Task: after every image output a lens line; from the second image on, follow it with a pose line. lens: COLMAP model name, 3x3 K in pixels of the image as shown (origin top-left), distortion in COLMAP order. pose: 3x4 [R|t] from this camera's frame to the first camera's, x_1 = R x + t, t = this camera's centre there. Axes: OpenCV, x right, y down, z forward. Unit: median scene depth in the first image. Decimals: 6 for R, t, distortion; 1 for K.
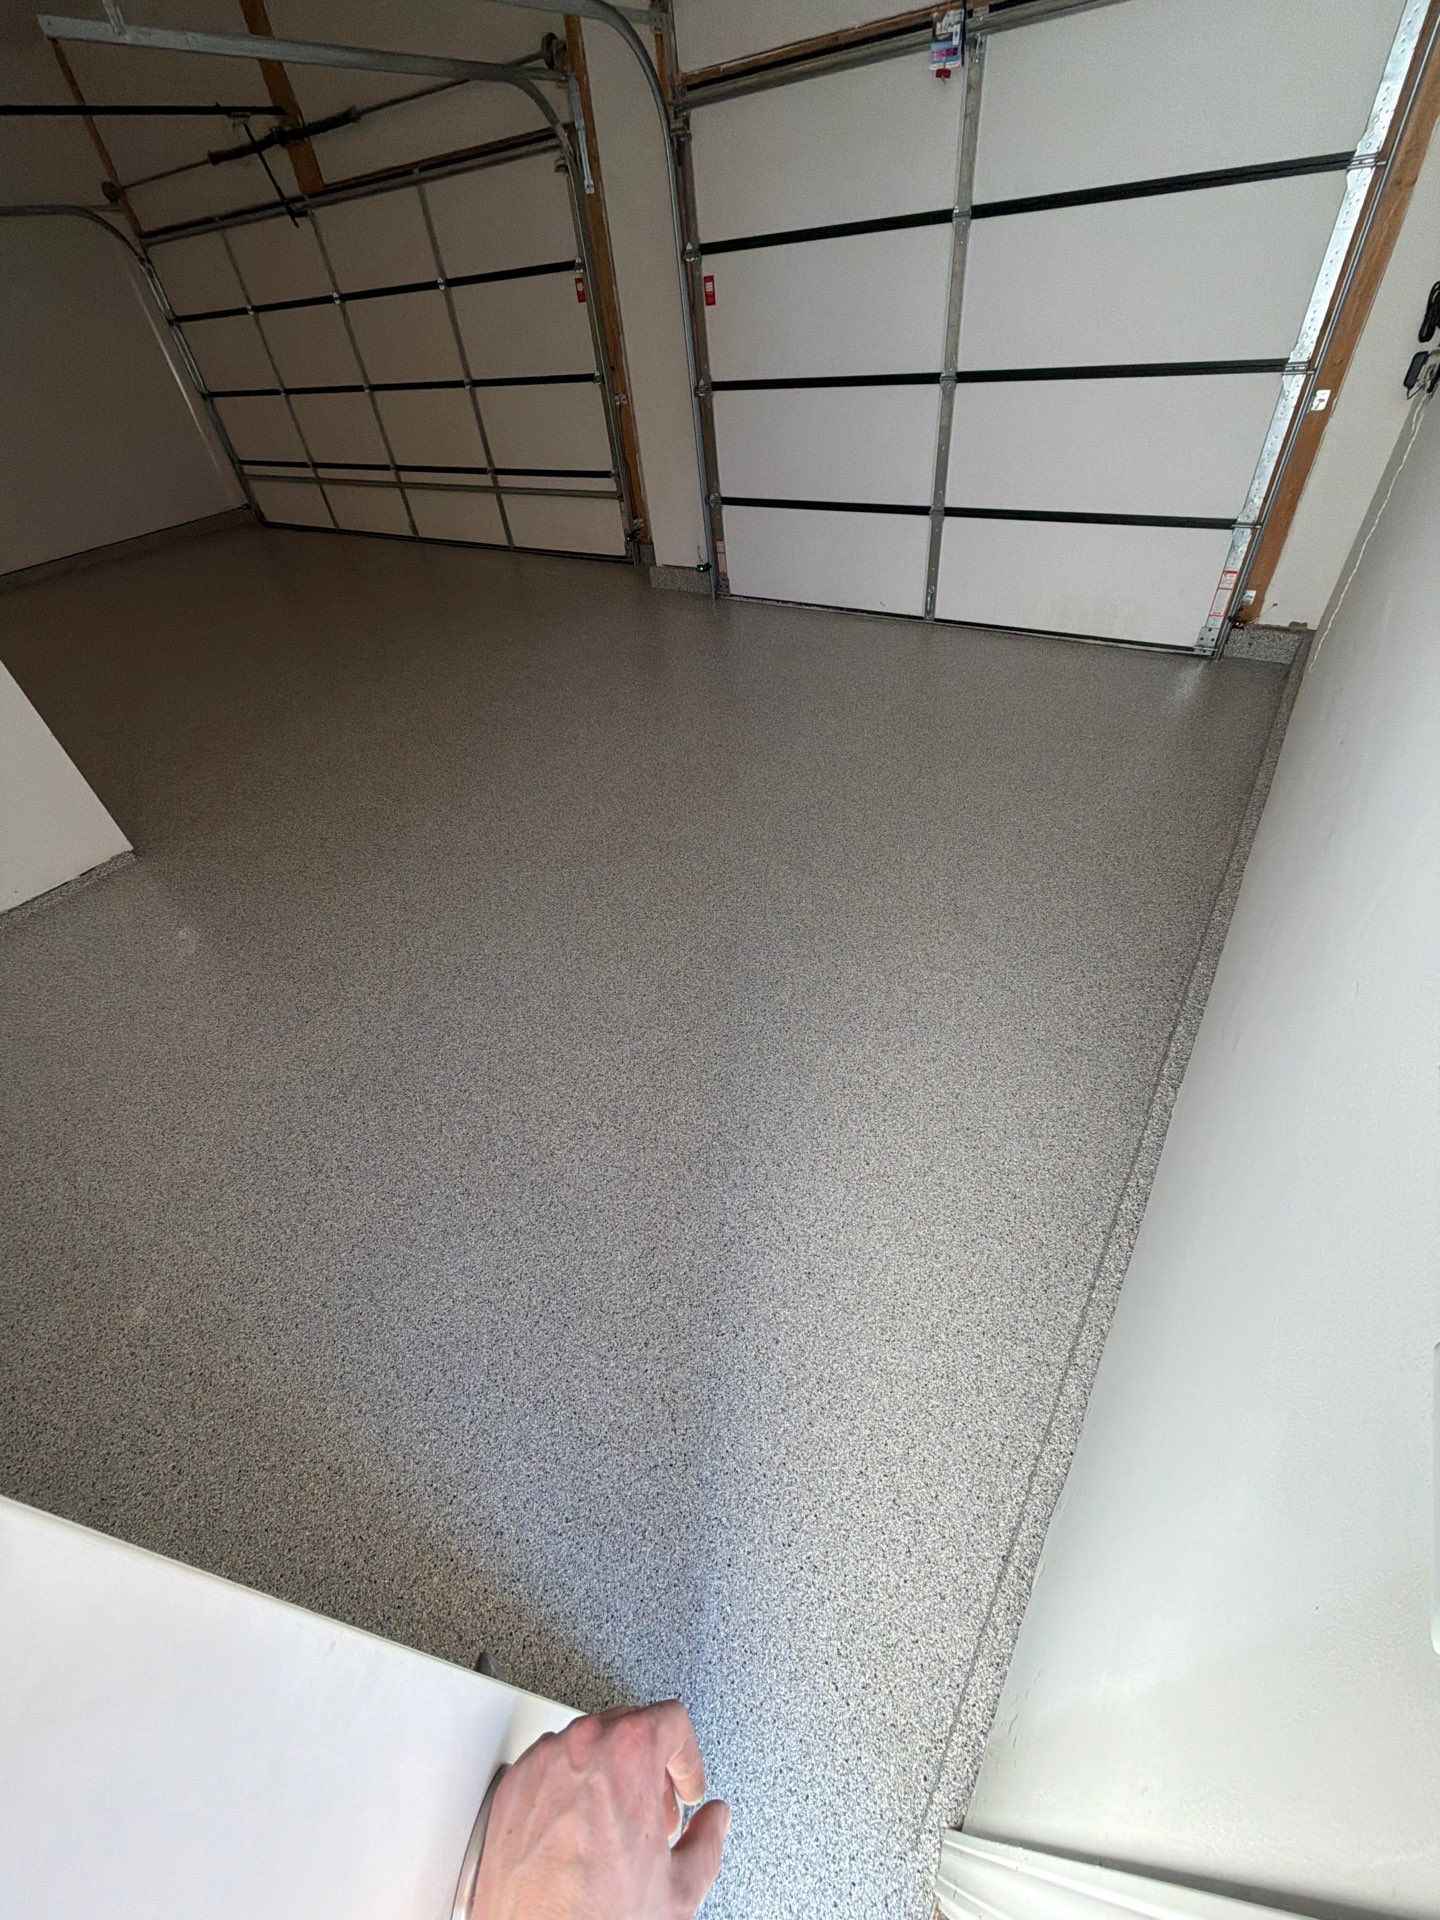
lens RADIAL K [[757.9, 0, 719.2], [0, 757.9, 957.6], [0, 0, 1]] dist [0.001141, 0.000005]
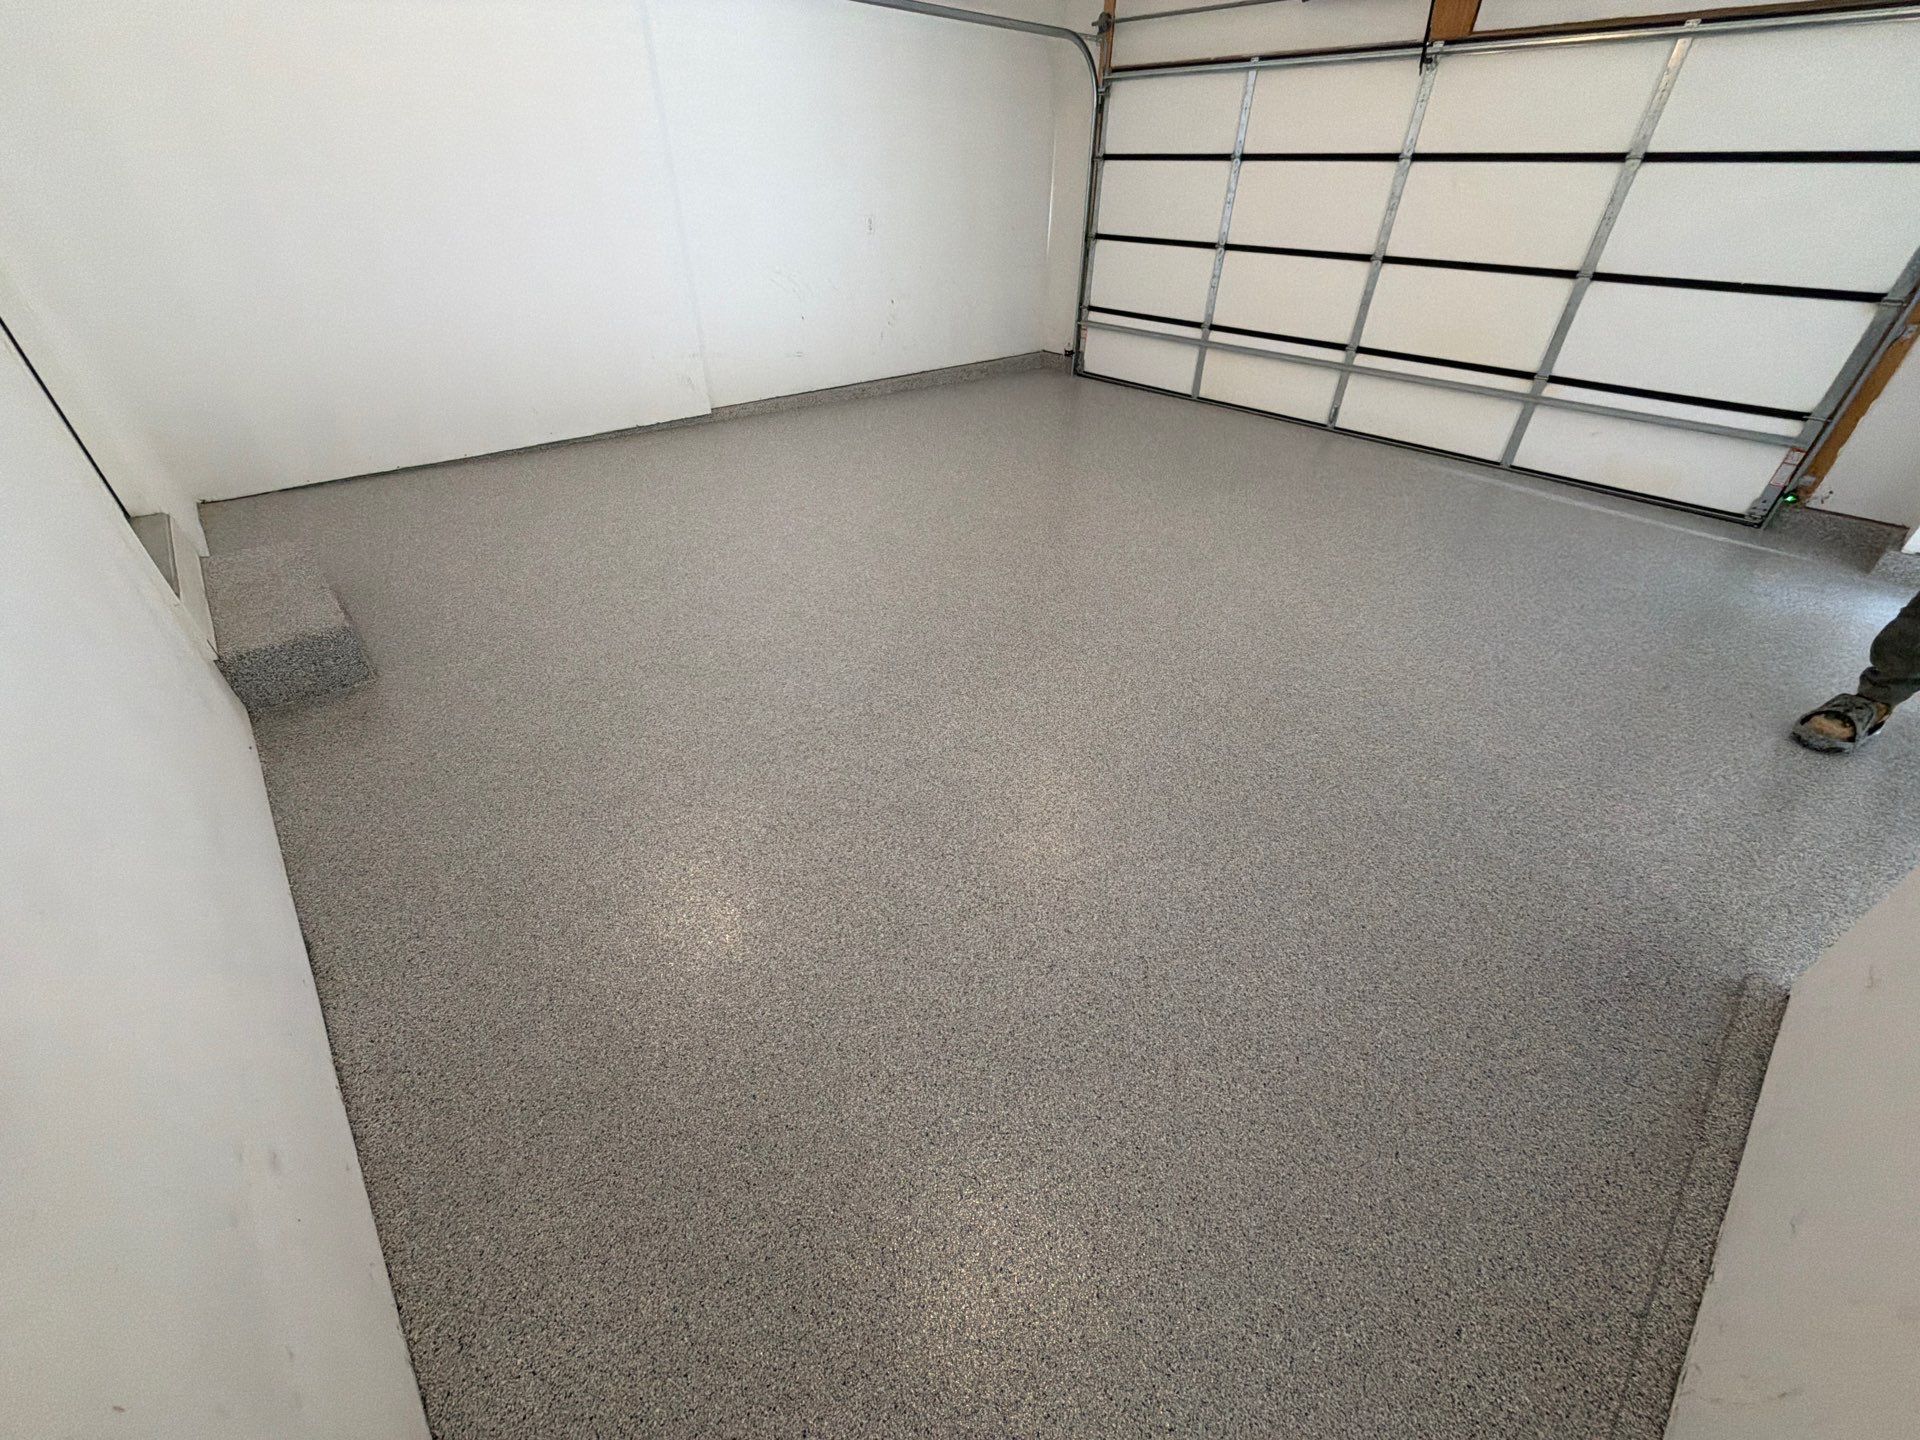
lens RADIAL K [[757.9, 0, 961.1], [0, 757.9, 710.7], [0, 0, 1]] dist [0.001141, 0.000005]
pose [[0.966350, 0.205579, -0.154613, -0.598572], [-0.216675, 0.974488, -0.058531, -0.106982], [0.138636, 0.090062, 0.986240, 0.142362]]
